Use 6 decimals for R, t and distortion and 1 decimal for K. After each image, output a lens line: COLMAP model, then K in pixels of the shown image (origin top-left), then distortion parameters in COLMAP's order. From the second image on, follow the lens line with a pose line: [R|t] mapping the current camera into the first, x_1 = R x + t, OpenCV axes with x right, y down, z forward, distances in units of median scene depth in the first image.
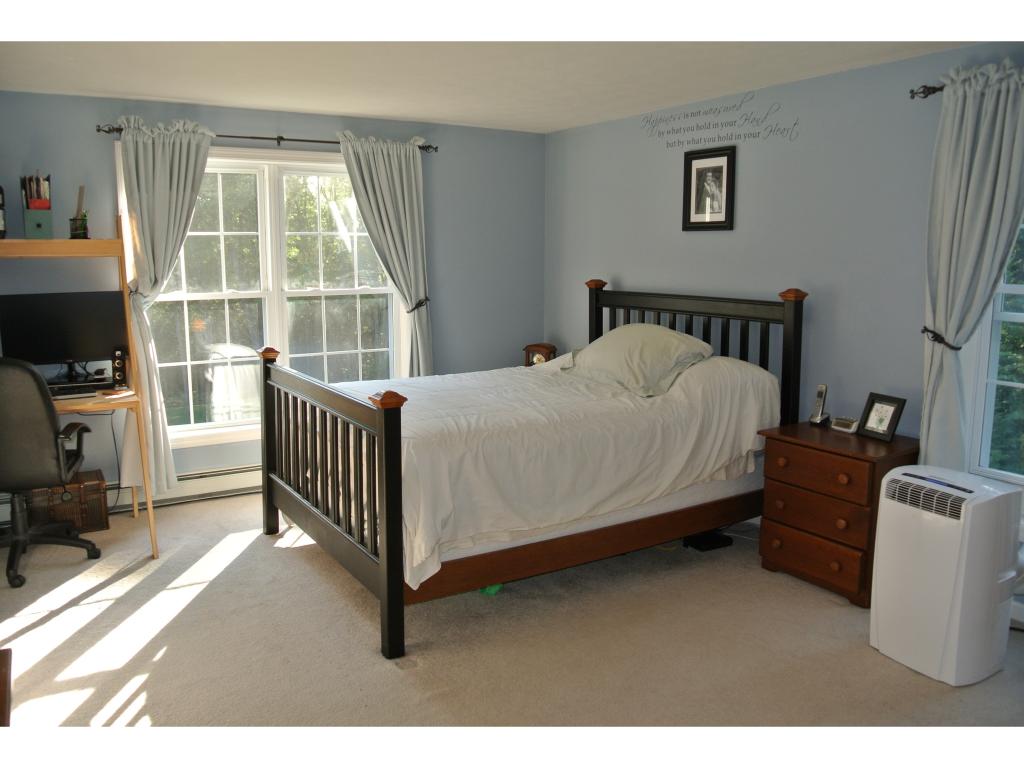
lens RADIAL K [[800.8, 0, 507.5], [0, 800.8, 381.2], [0, 0, 1]] dist [-0.081346, 0.033858]
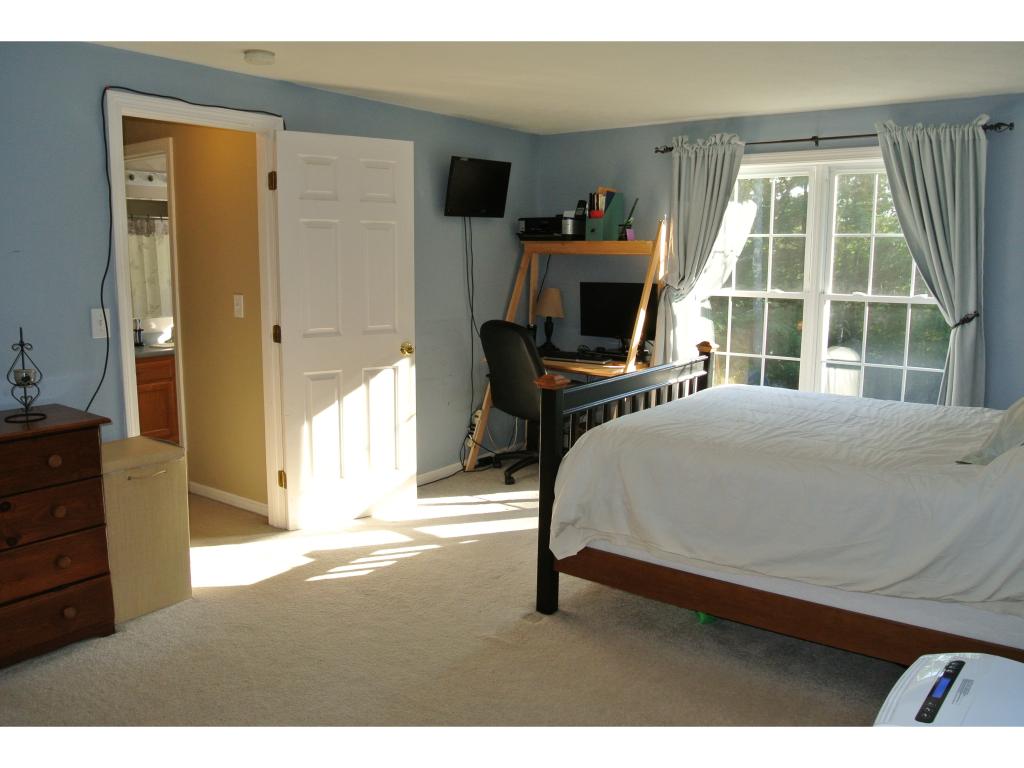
lens RADIAL K [[800.8, 0, 507.5], [0, 800.8, 381.2], [0, 0, 1]] dist [-0.081346, 0.033858]
pose [[0.386534, 0.144600, -0.910869, 0.497718], [-0.150102, 0.984328, 0.092565, -0.042371], [0.909978, 0.100944, 0.402181, 0.286005]]
